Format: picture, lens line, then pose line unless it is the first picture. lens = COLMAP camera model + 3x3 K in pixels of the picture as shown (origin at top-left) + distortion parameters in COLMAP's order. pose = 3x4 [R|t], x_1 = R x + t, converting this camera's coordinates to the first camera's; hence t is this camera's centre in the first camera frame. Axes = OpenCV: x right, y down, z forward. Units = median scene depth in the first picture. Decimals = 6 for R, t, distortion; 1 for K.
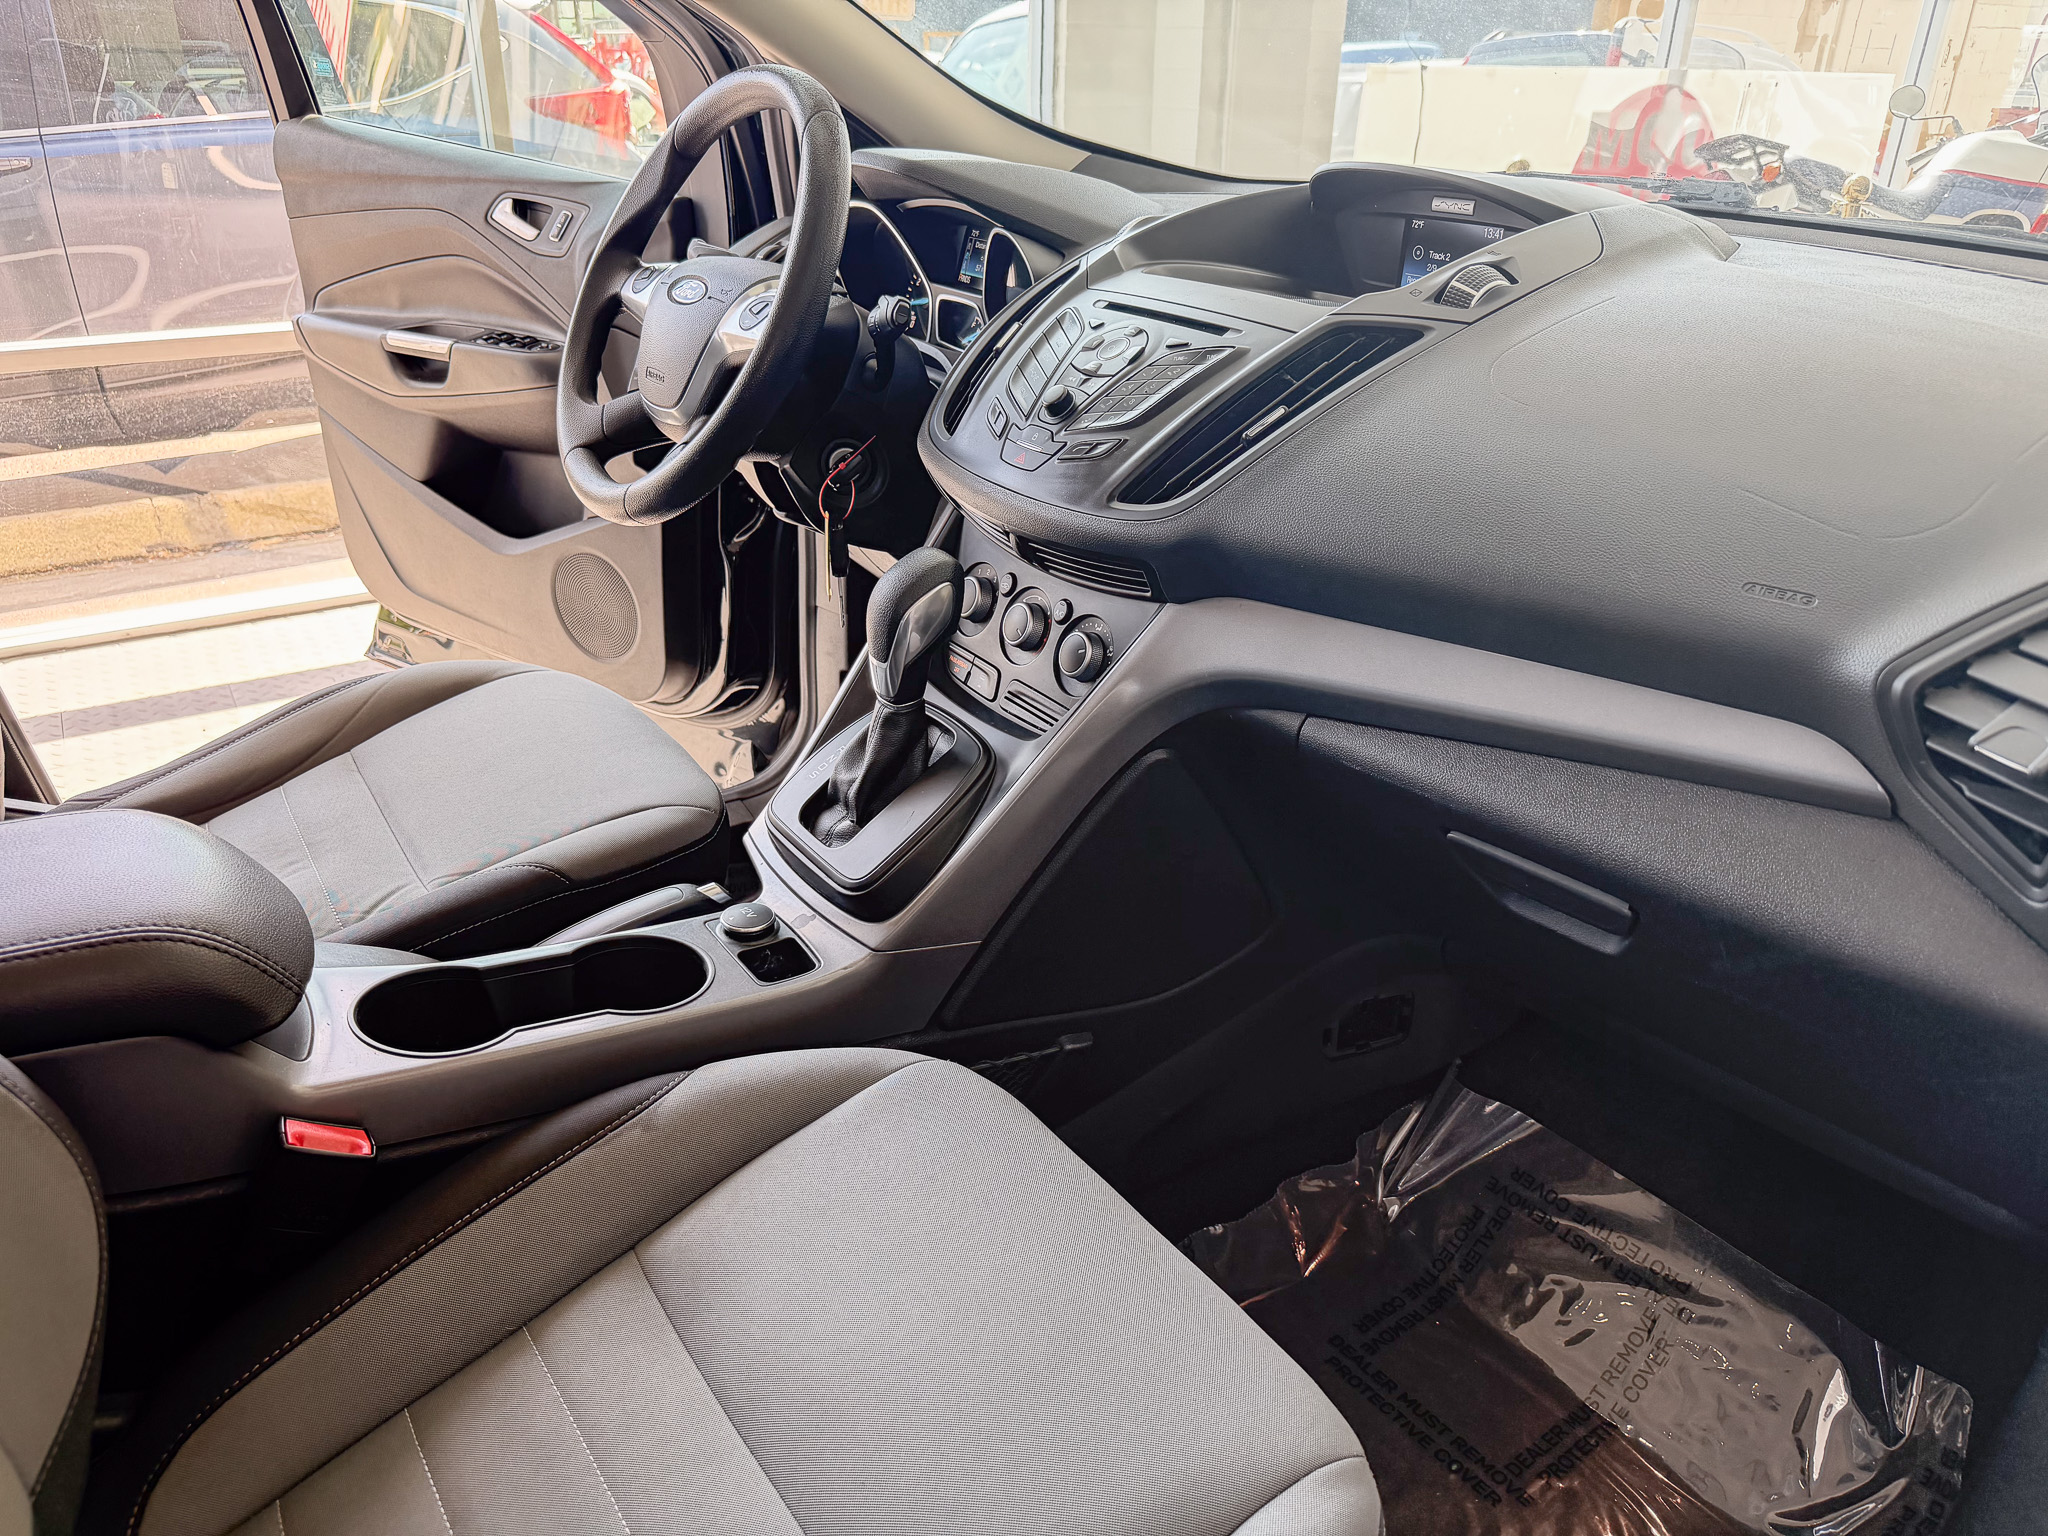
lens RADIAL K [[1470.2, 0, 1029.9], [0, 1470.2, 780.6], [0, 0, 1]] dist [0.191612, -0.449451]
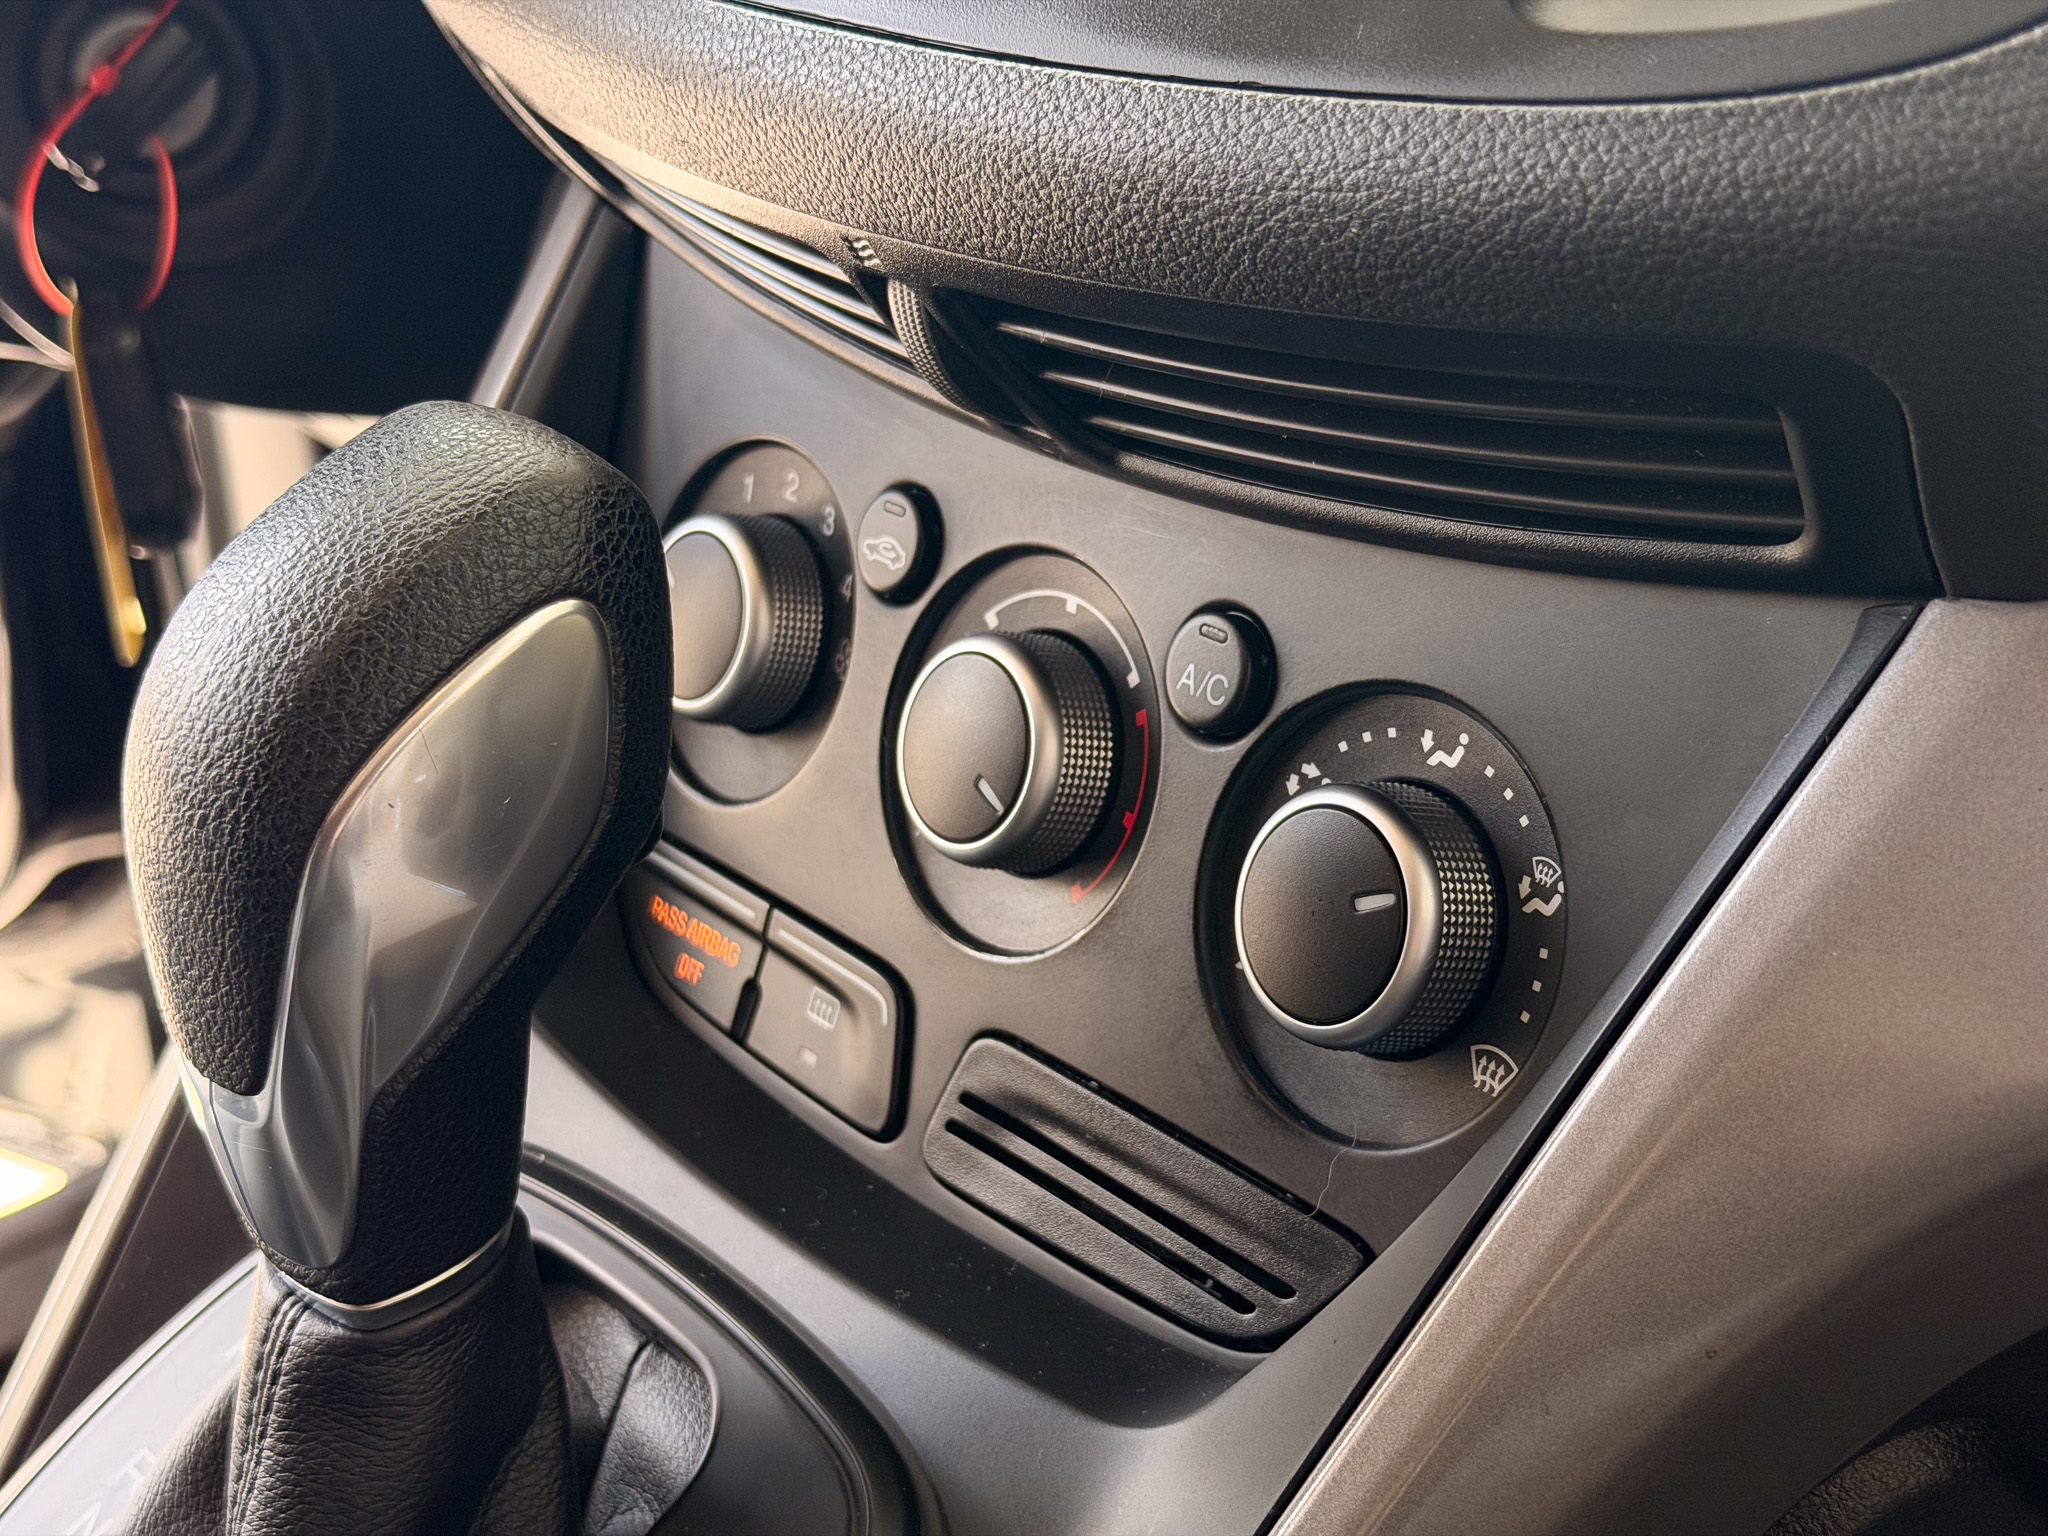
lens RADIAL K [[3039.0, 0, 1053.0], [0, 3039.0, 766.4], [0, 0, 1]] dist [0.137287, -0.100219]
pose [[0.992661, -0.109735, 0.050821, -0.018703], [0.110646, 0.993740, -0.015457, -0.096086], [-0.048807, 0.020967, 0.998588, 0.600587]]
